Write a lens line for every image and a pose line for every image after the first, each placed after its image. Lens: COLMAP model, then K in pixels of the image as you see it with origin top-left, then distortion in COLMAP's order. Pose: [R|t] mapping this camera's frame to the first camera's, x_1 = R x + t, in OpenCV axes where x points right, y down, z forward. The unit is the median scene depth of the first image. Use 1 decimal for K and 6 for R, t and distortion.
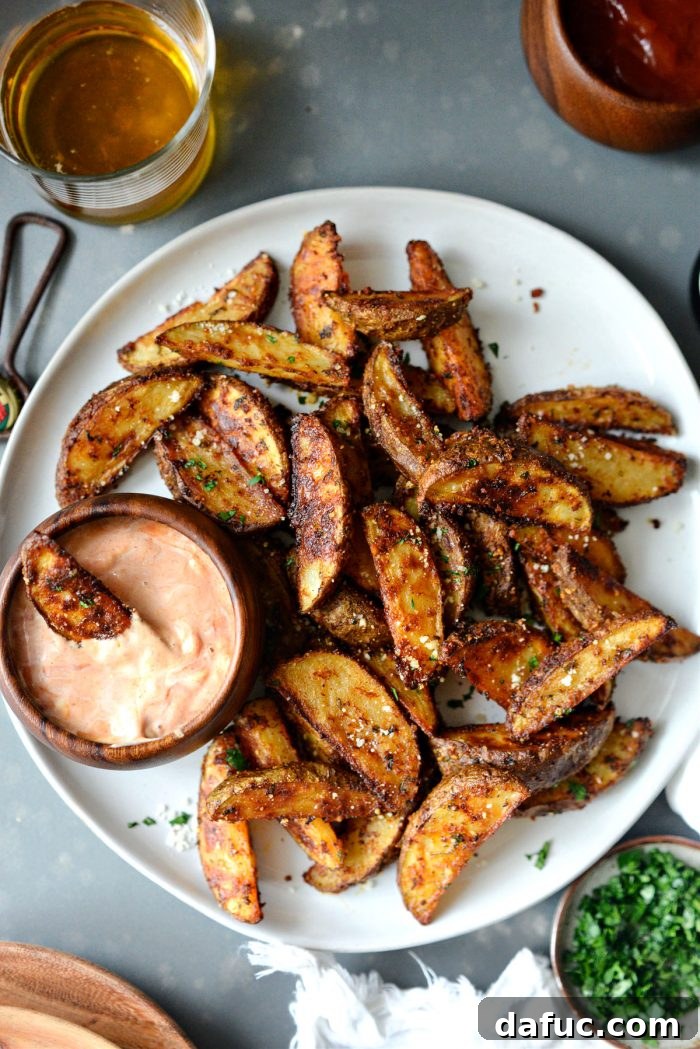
lens RADIAL K [[1770.4, 0, 352.6], [0, 1770.4, 507.3], [0, 0, 1]] dist [0.006911, -0.085097]
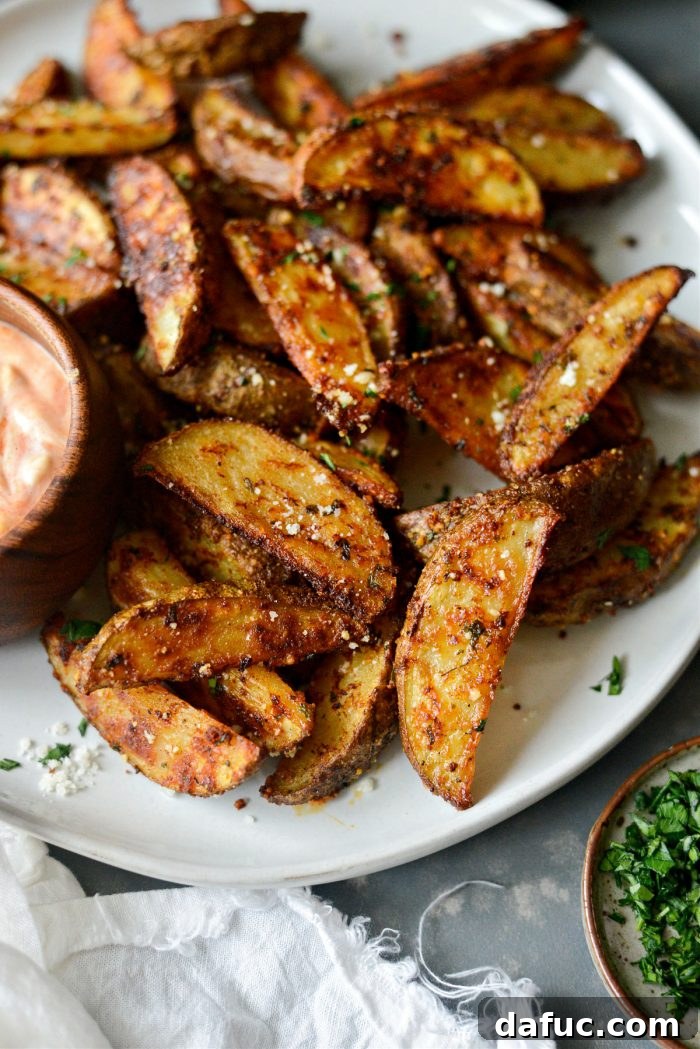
lens RADIAL K [[1761.2, 0, 350.0], [0, 1761.2, 524.5], [0, 0, 1]] dist [-0.154105, -0.007940]
pose [[0.971461, -0.226157, 0.071533, -0.021130], [0.235652, 0.885789, -0.399807, 0.395240], [0.027056, 0.405254, 0.913804, 0.404167]]
